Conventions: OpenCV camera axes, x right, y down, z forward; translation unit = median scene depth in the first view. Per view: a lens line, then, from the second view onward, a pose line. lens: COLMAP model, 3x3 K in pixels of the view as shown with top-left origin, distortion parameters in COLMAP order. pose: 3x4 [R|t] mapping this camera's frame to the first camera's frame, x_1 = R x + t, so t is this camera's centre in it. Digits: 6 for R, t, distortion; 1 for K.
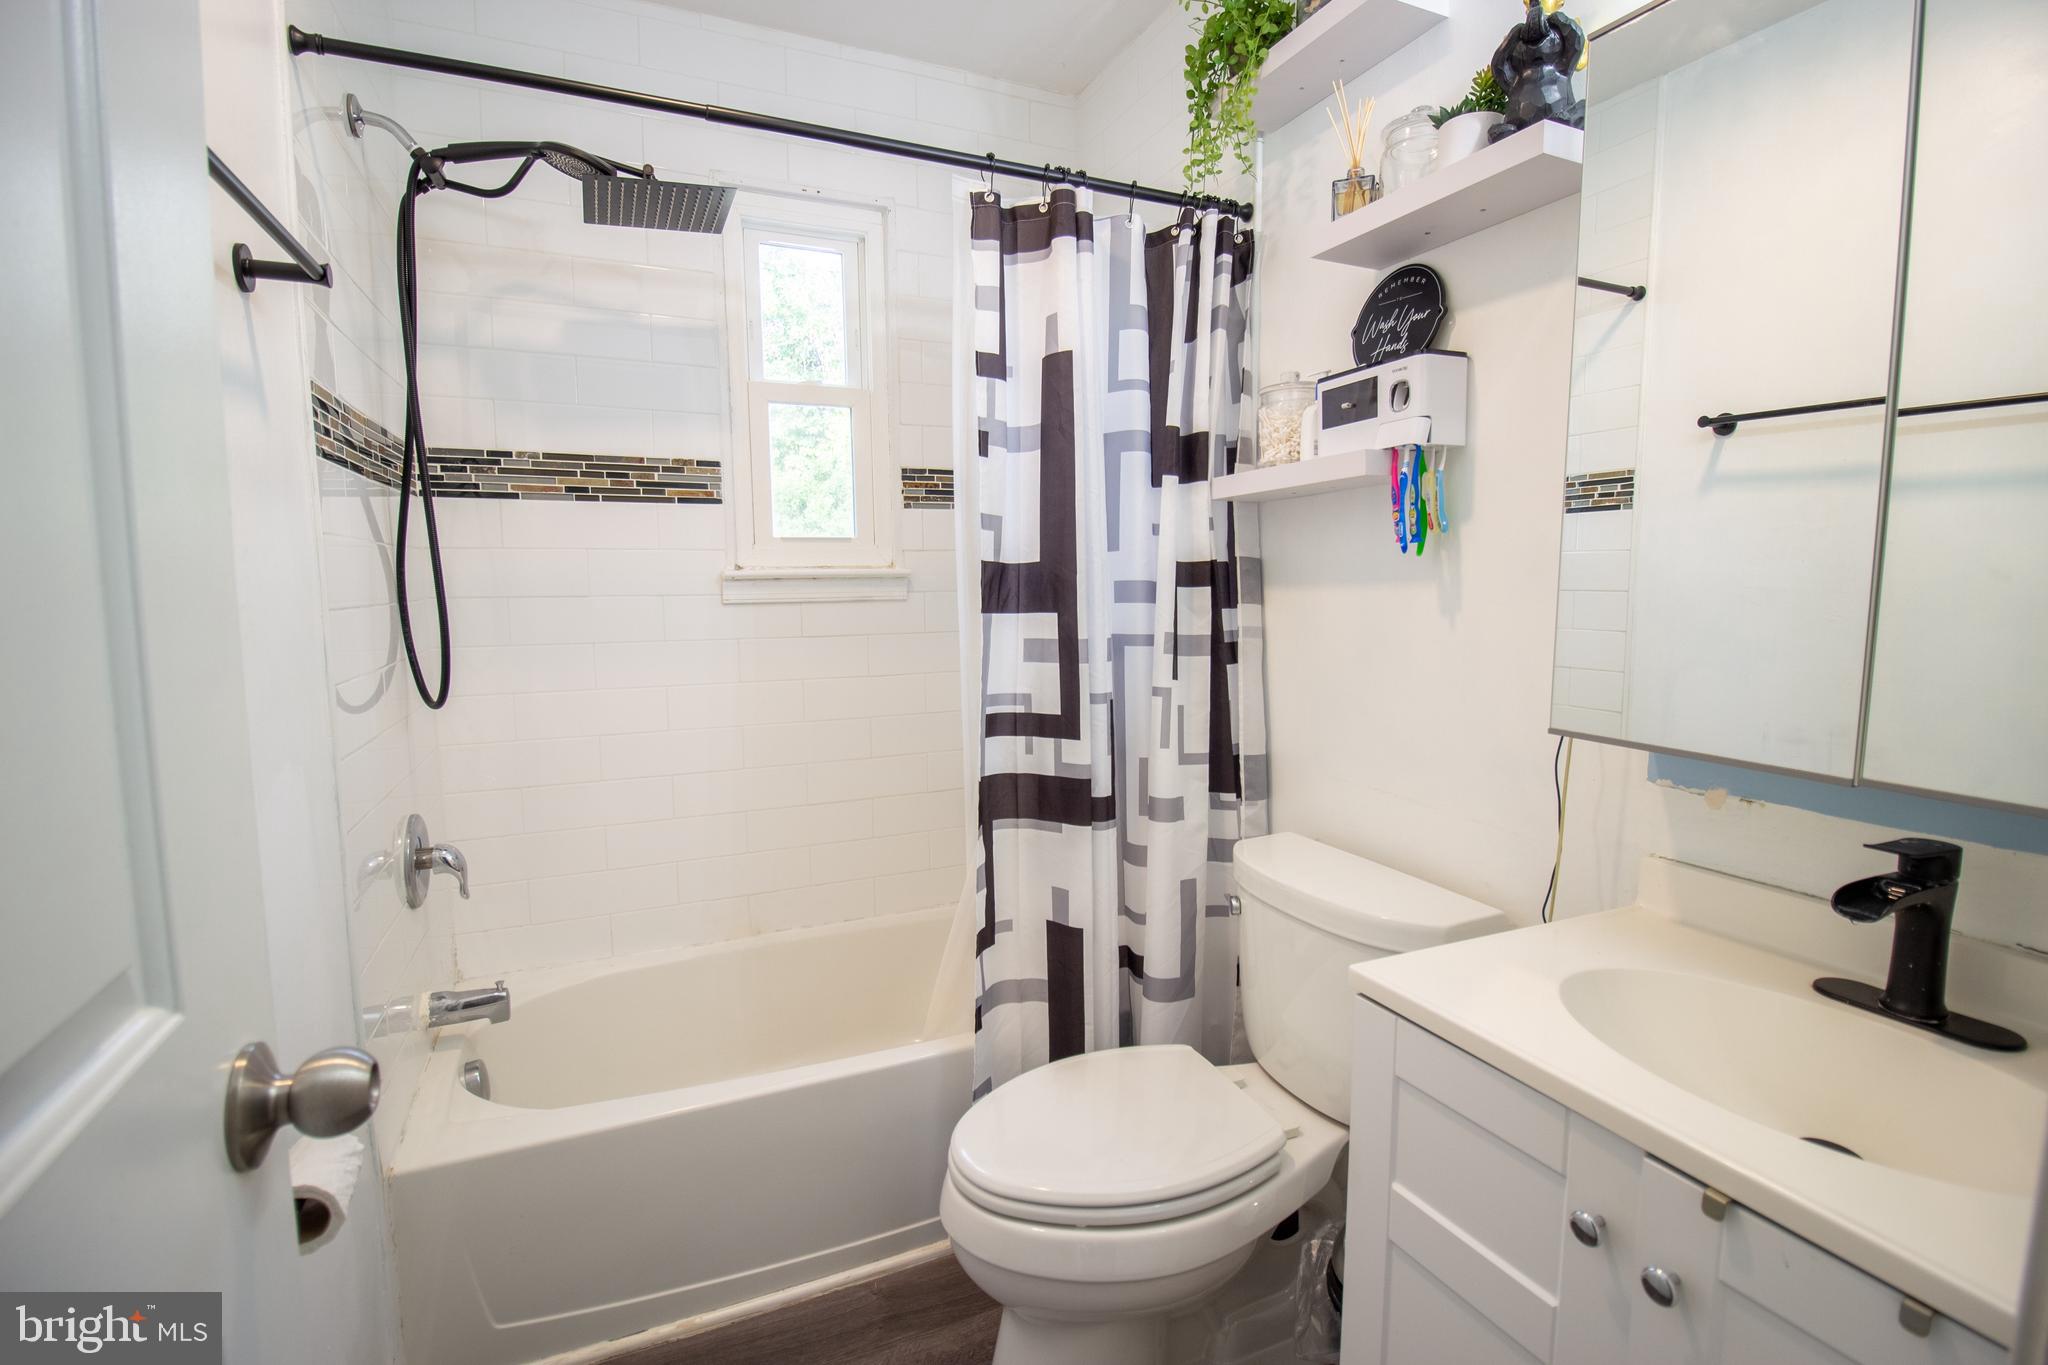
lens RADIAL K [[961.5, 0, 1033.5], [0, 961.5, 665.7], [0, 0, 1]] dist [-0.000047, -0.012353]
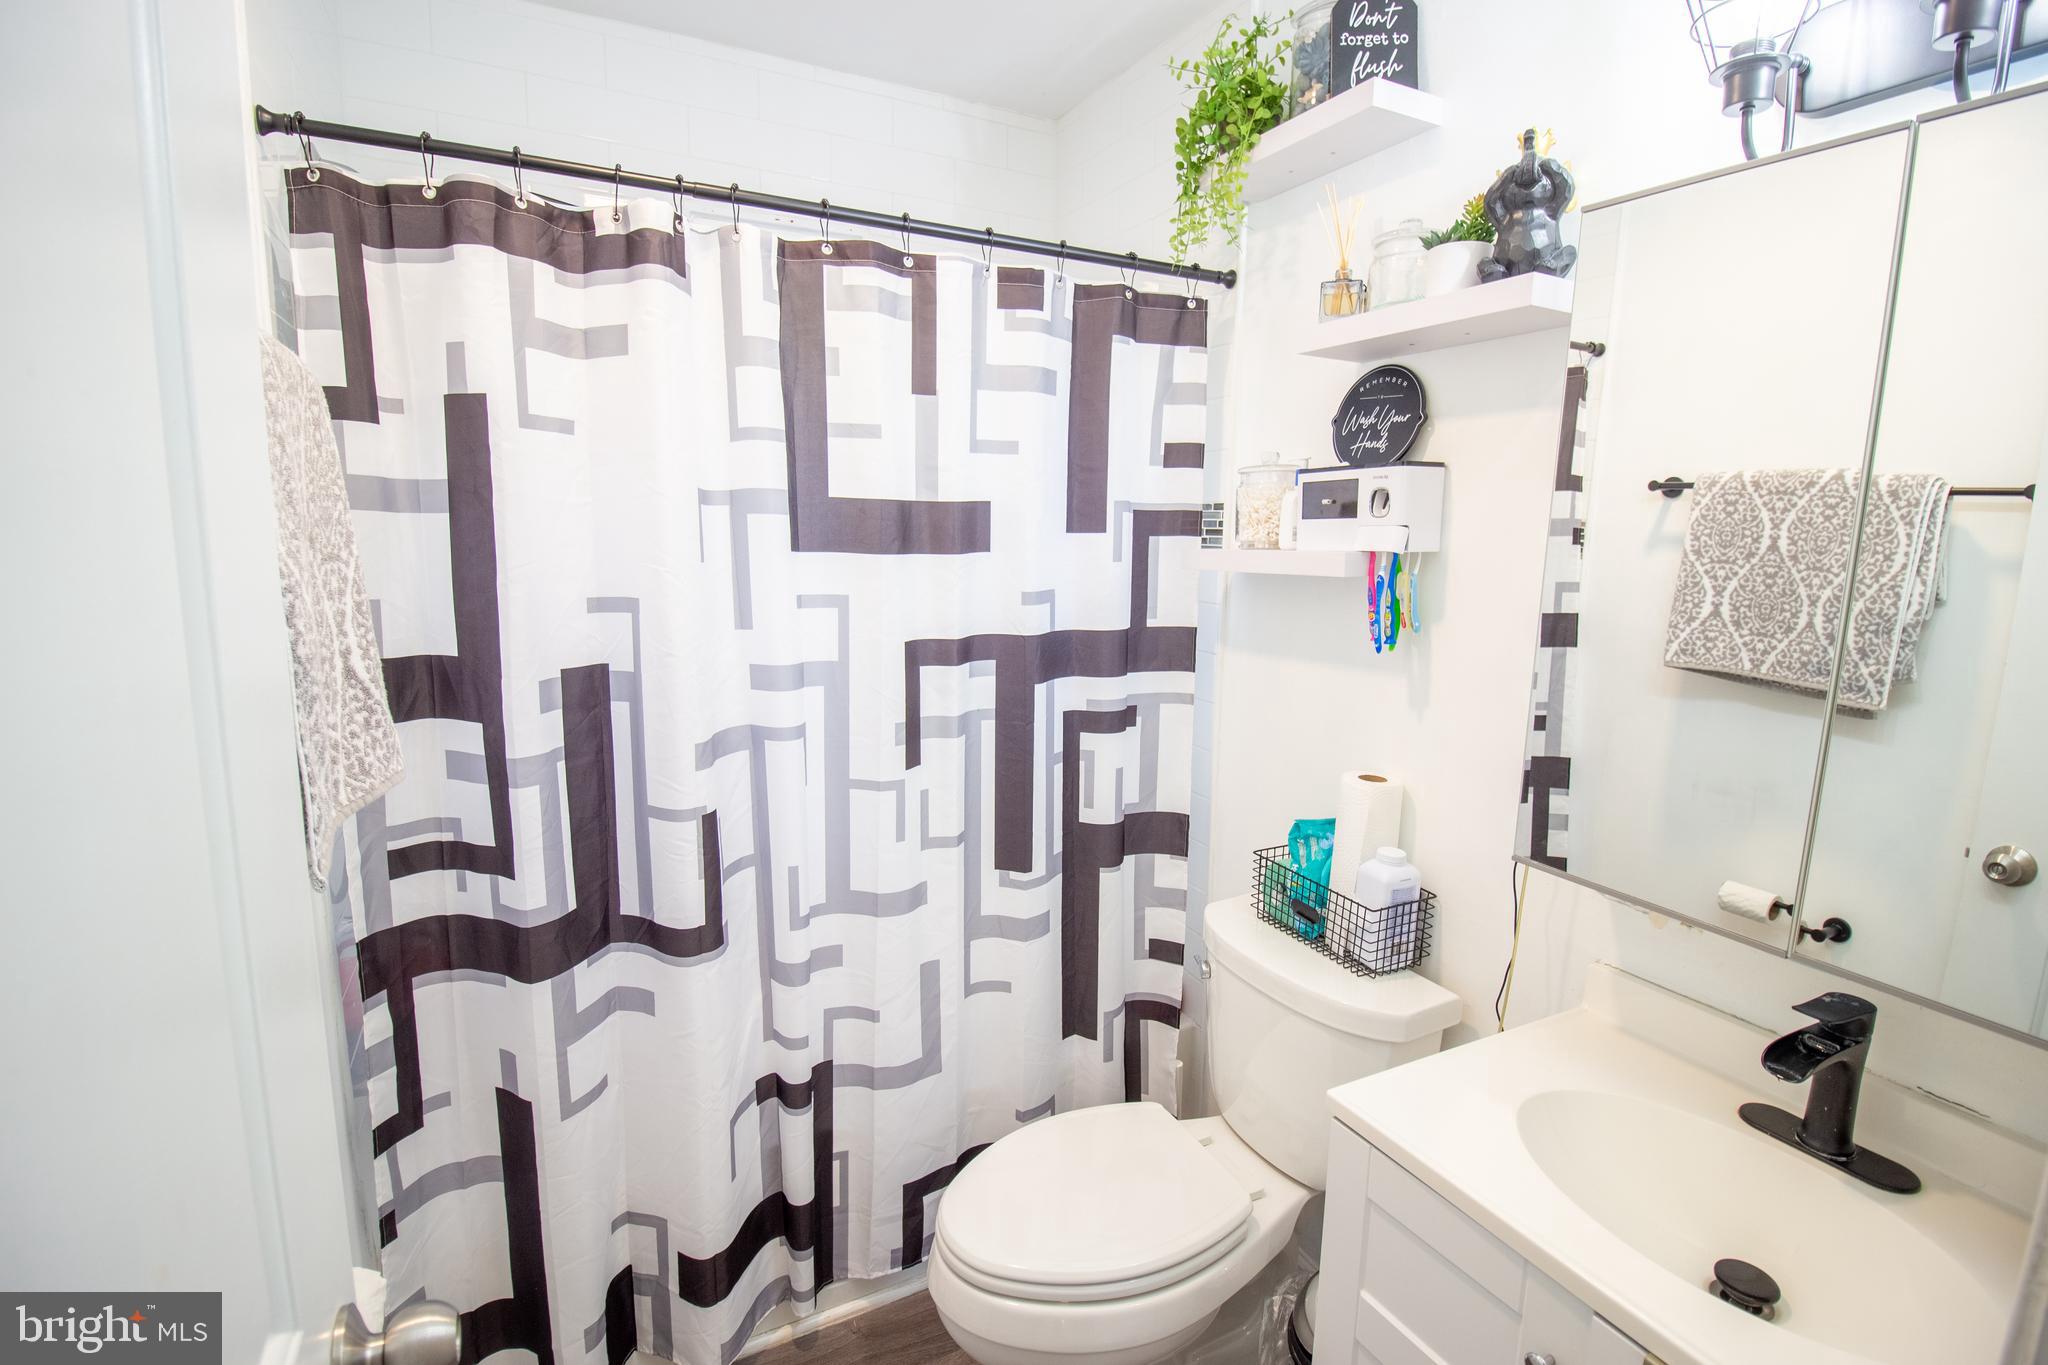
lens RADIAL K [[969.0, 0, 1033.2], [0, 969.0, 672.7], [0, 0, 1]] dist [-0.001200, -0.011788]
pose [[0.998177, 0.012494, 0.059045, -0.049400], [-0.015705, 0.998405, 0.054235, -0.146788], [-0.058273, -0.055063, 0.996781, -0.026301]]
